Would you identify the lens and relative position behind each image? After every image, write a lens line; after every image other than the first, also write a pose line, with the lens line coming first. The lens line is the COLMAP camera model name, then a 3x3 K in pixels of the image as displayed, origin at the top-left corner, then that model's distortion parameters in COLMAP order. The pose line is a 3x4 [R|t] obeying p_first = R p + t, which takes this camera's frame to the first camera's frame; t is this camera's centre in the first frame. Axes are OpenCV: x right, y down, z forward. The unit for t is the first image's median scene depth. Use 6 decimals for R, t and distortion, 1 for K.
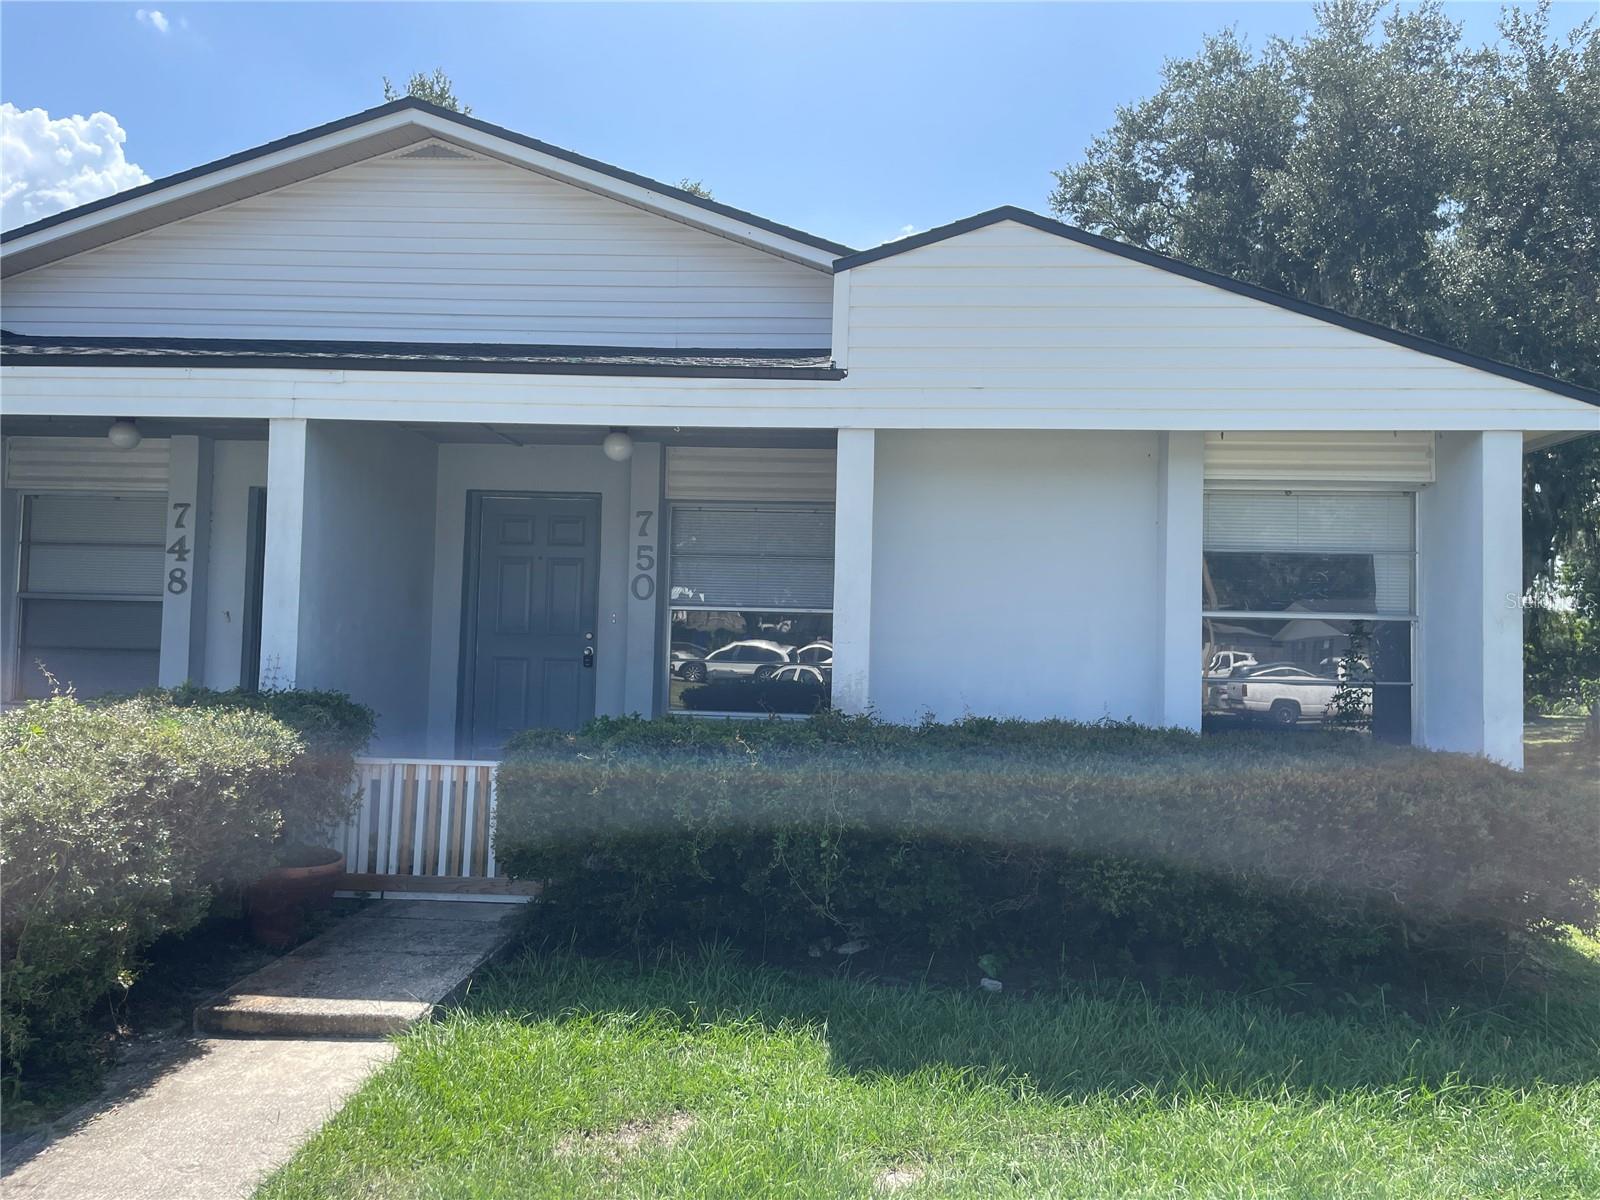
lens RADIAL K [[1273.8, 0, 800.0], [0, 1273.8, 600.0], [0, 0, 1]] dist [0.075614, -0.103510]
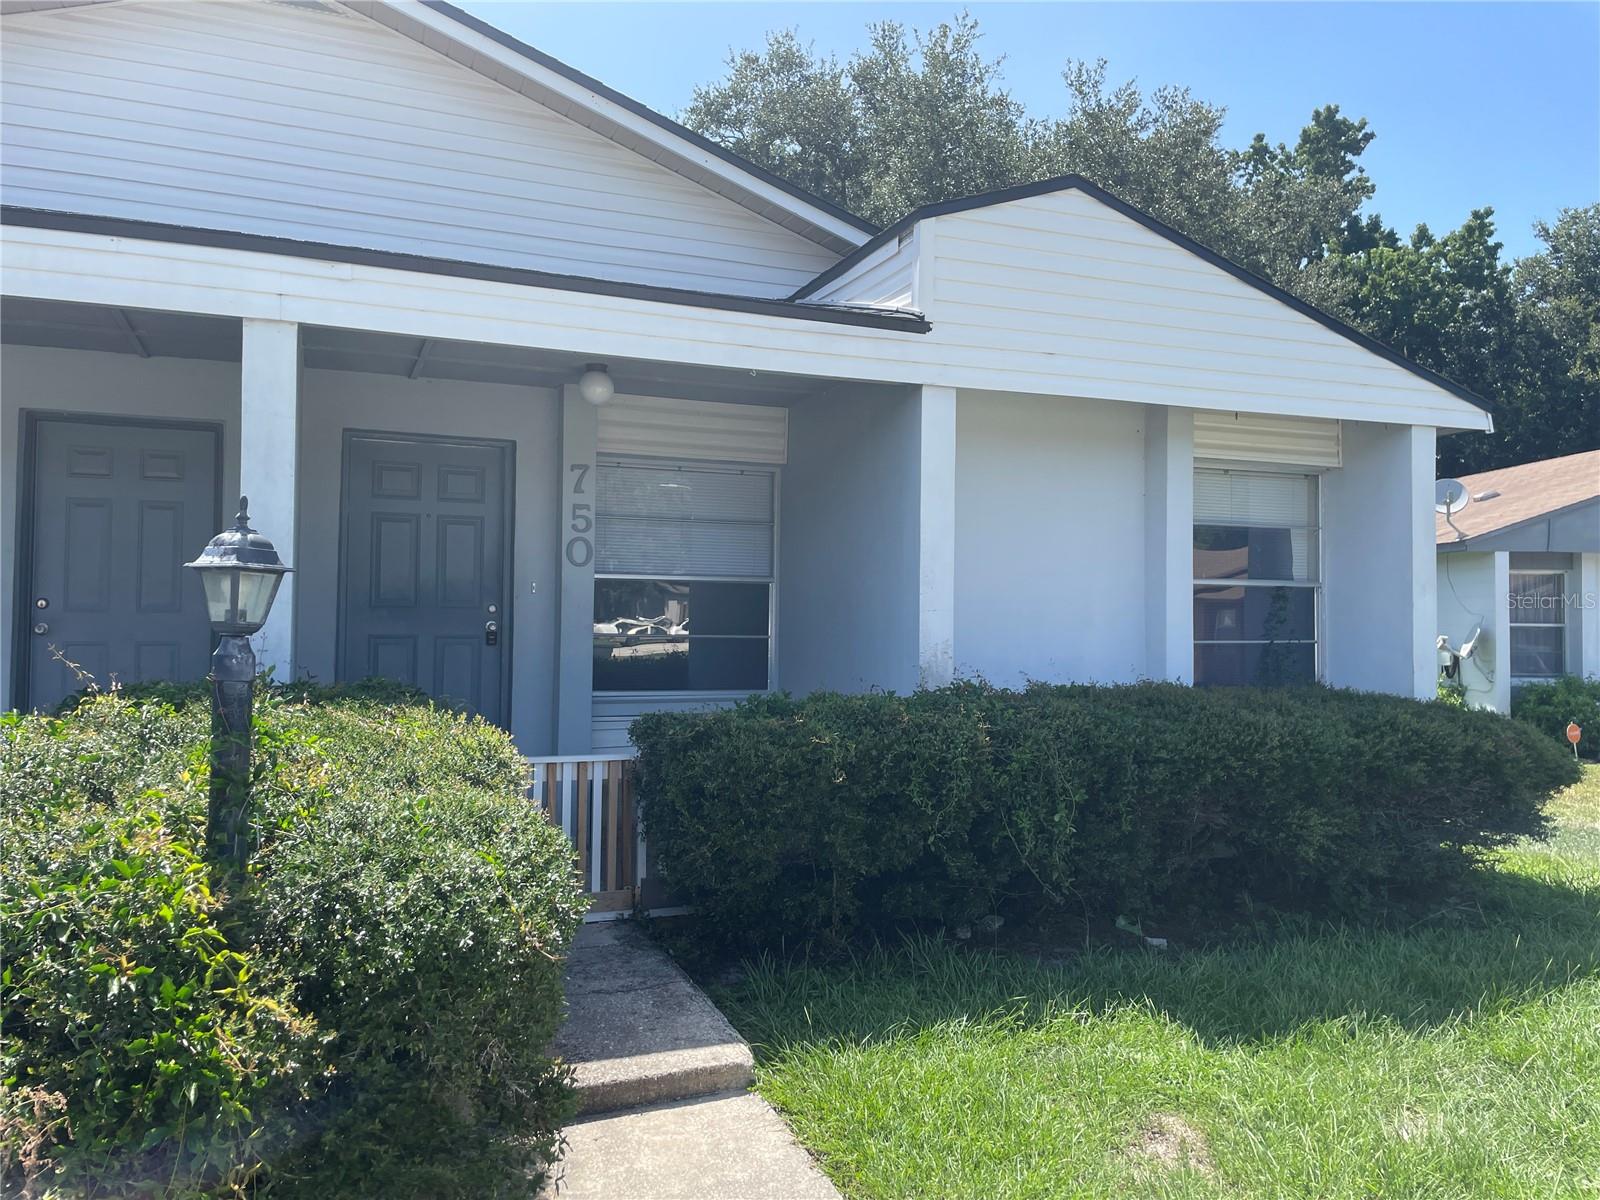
lens RADIAL K [[1273.8, 0, 800.0], [0, 1273.8, 600.0], [0, 0, 1]] dist [0.075614, -0.103510]
pose [[0.892956, -0.005248, 0.450113, -0.465660], [-0.002252, 0.999867, 0.016124, 0.010321], [-0.450138, -0.015412, 0.892826, 0.184813]]
